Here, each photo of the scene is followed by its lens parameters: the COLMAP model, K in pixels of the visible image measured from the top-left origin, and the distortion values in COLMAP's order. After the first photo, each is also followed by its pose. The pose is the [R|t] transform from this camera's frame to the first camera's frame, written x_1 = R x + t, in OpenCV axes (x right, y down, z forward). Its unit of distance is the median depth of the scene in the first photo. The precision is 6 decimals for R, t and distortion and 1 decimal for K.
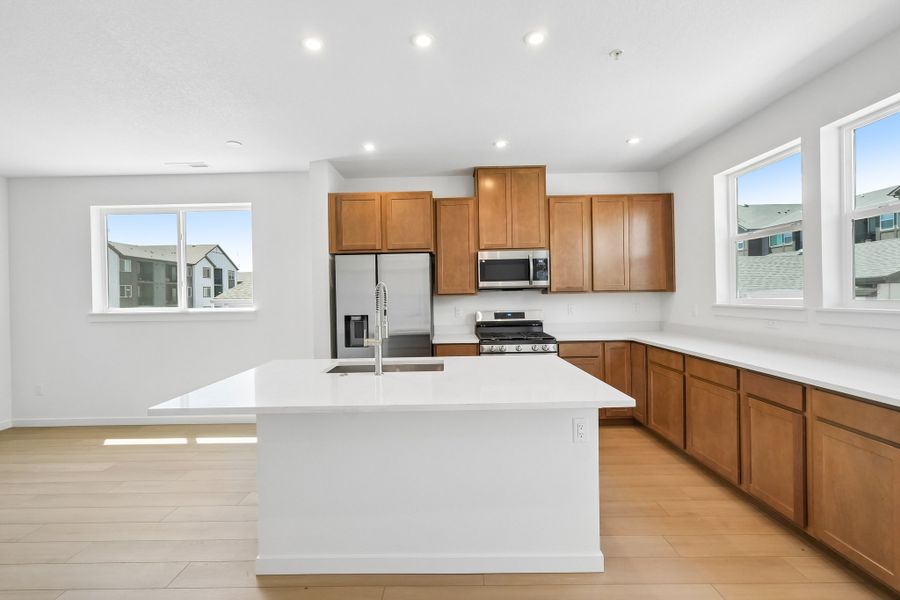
lens RADIAL K [[385.0, 0, 441.1], [0, 385.0, 295.0], [0, 0, 1]] dist [-0.002132, 0.000296]
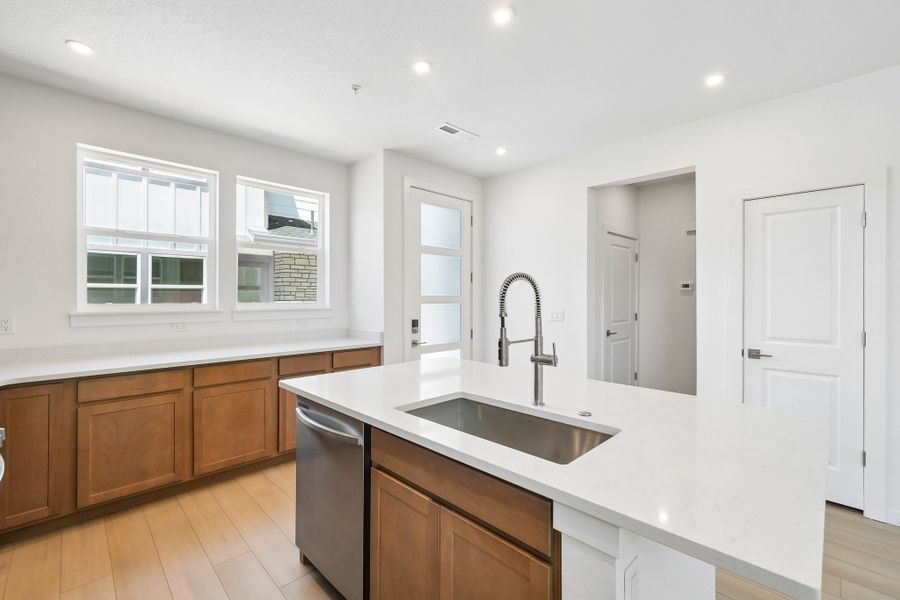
lens RADIAL K [[385.0, 0, 441.1], [0, 385.0, 295.0], [0, 0, 1]] dist [-0.002132, 0.000296]
pose [[-0.701820, 0.014304, 0.712211, -0.291444], [0.011839, 0.999894, -0.008416, 0.002904], [-0.712256, 0.002526, -0.701915, 0.902949]]
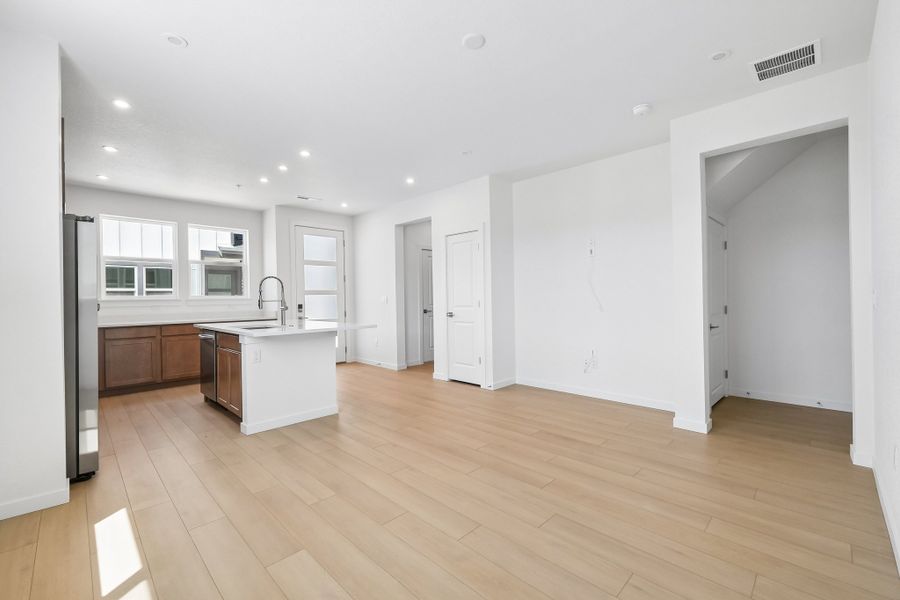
lens RADIAL K [[385.1, 0, 450.0], [0, 385.1, 300.0], [0, 0, 1]] dist [0.000216, 0.000007]
pose [[-0.708344, 0.024450, 0.705444, -1.149312], [0.030936, 0.999515, -0.003579, 0.063095], [-0.705189, 0.019288, -0.708757, 0.978491]]
